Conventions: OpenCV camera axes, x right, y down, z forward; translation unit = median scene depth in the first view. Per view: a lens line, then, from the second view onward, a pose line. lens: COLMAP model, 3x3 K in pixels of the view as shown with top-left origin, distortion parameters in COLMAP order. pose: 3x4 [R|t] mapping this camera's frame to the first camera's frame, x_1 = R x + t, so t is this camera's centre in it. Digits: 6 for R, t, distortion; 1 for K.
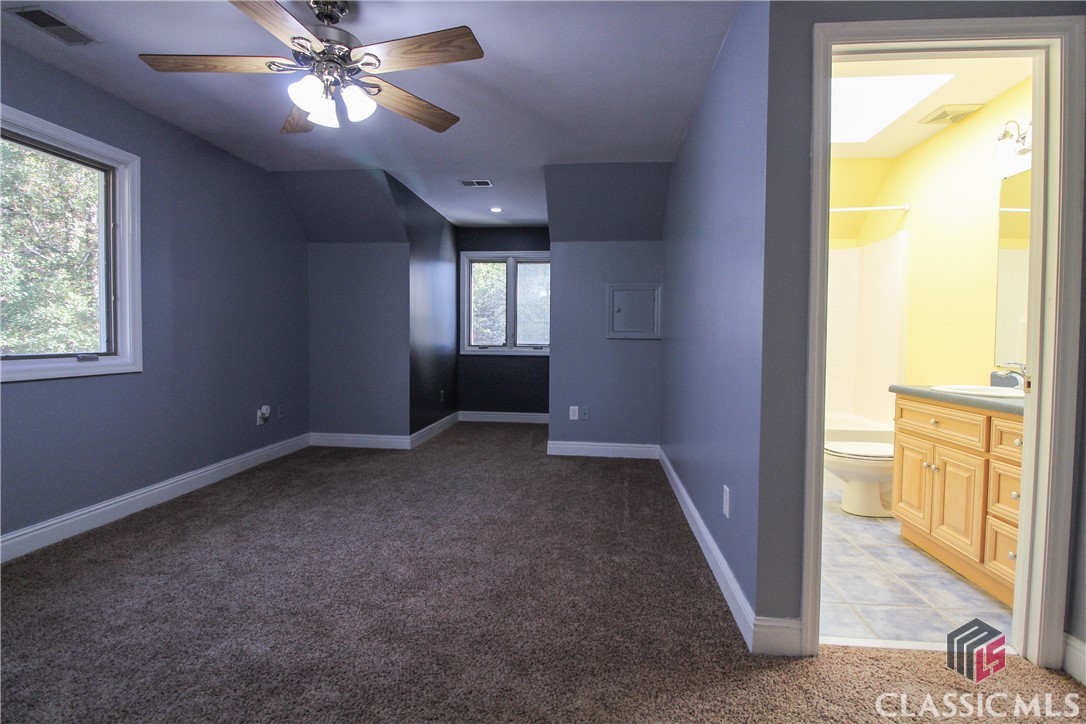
lens RADIAL K [[509.0, 0, 543.0], [0, 509.0, 357.6], [0, 0, 1]] dist [-0.017562, -0.000588]
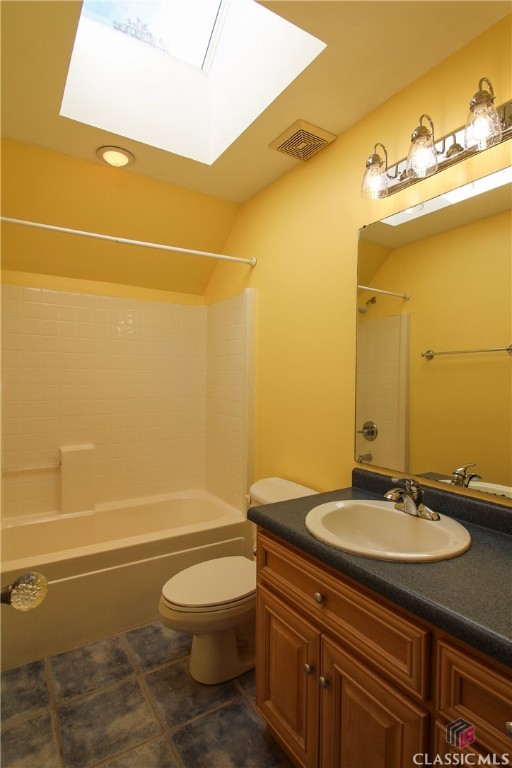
lens RADIAL K [[396.2, 0, 255.6], [0, 396.2, 384.2], [0, 0, 1]] dist [-0.003858, -0.000345]
pose [[0.781430, -0.006062, 0.623964, 0.418472], [0.019082, 0.999717, -0.014186, -0.108923], [-0.623701, 0.022992, 0.781324, 0.657355]]
